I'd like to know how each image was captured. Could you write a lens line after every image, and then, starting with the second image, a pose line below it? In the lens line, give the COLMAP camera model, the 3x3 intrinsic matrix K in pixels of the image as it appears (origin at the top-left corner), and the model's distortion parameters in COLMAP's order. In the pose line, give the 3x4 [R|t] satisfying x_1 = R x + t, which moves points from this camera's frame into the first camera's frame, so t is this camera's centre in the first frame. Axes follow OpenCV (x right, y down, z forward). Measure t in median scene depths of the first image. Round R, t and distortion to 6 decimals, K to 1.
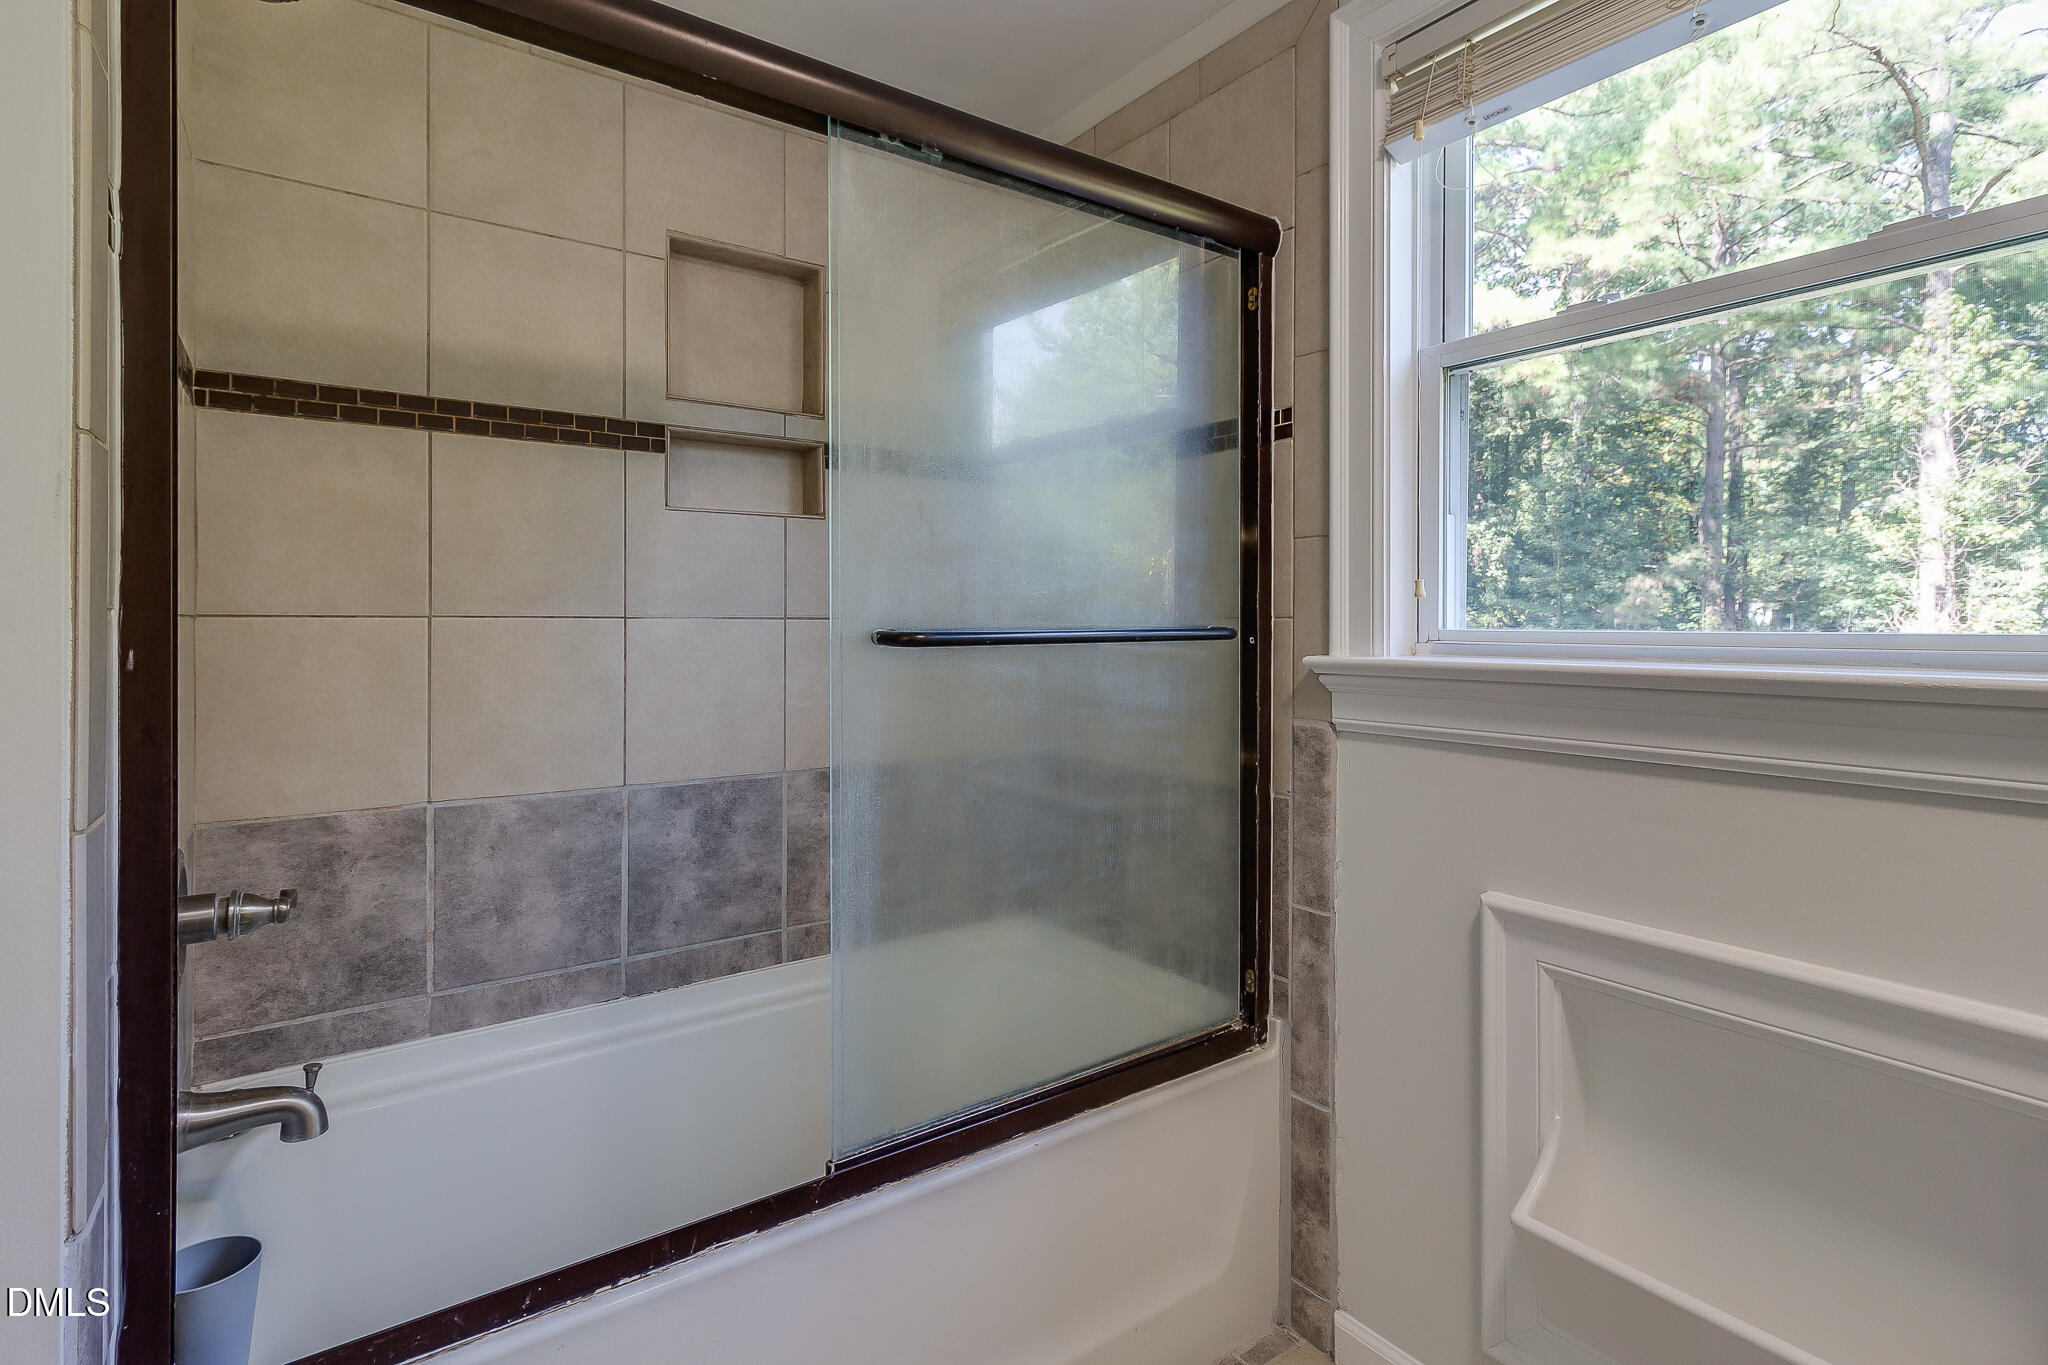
lens RADIAL K [[969.2, 0, 1045.5], [0, 969.2, 634.7], [0, 0, 1]] dist [0.013137, -0.001850]
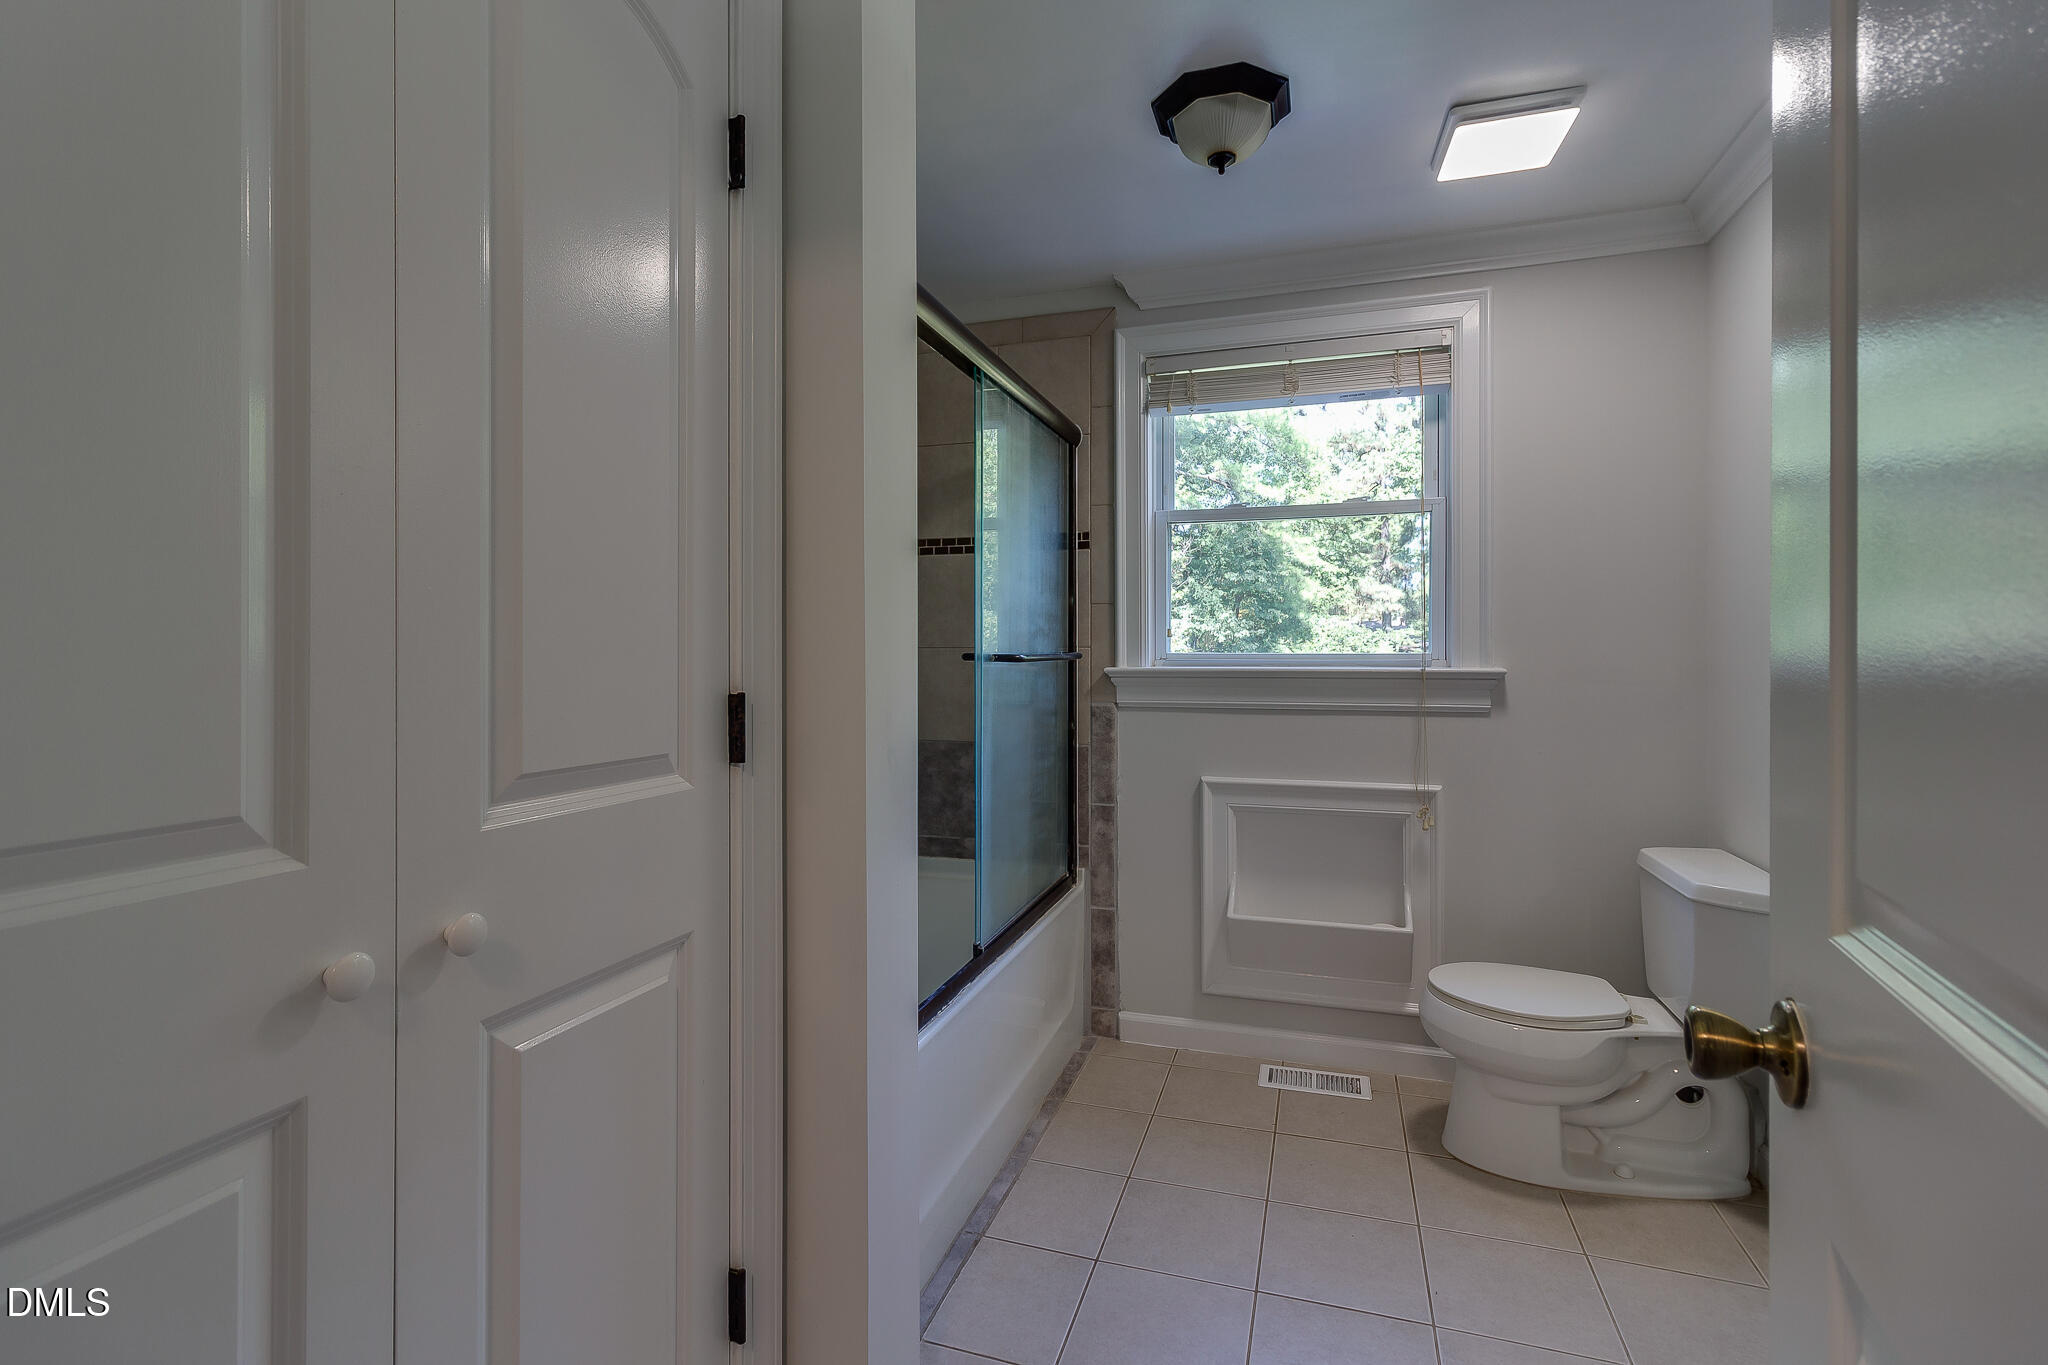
lens RADIAL K [[969.2, 0, 1016.0], [0, 969.2, 663.9], [0, 0, 1]] dist [0.013137, -0.001850]
pose [[0.803838, -0.011451, 0.594738, -0.967548], [0.009877, 0.999934, 0.005903, 0.002219], [-0.594766, 0.001129, 0.803898, -0.395266]]
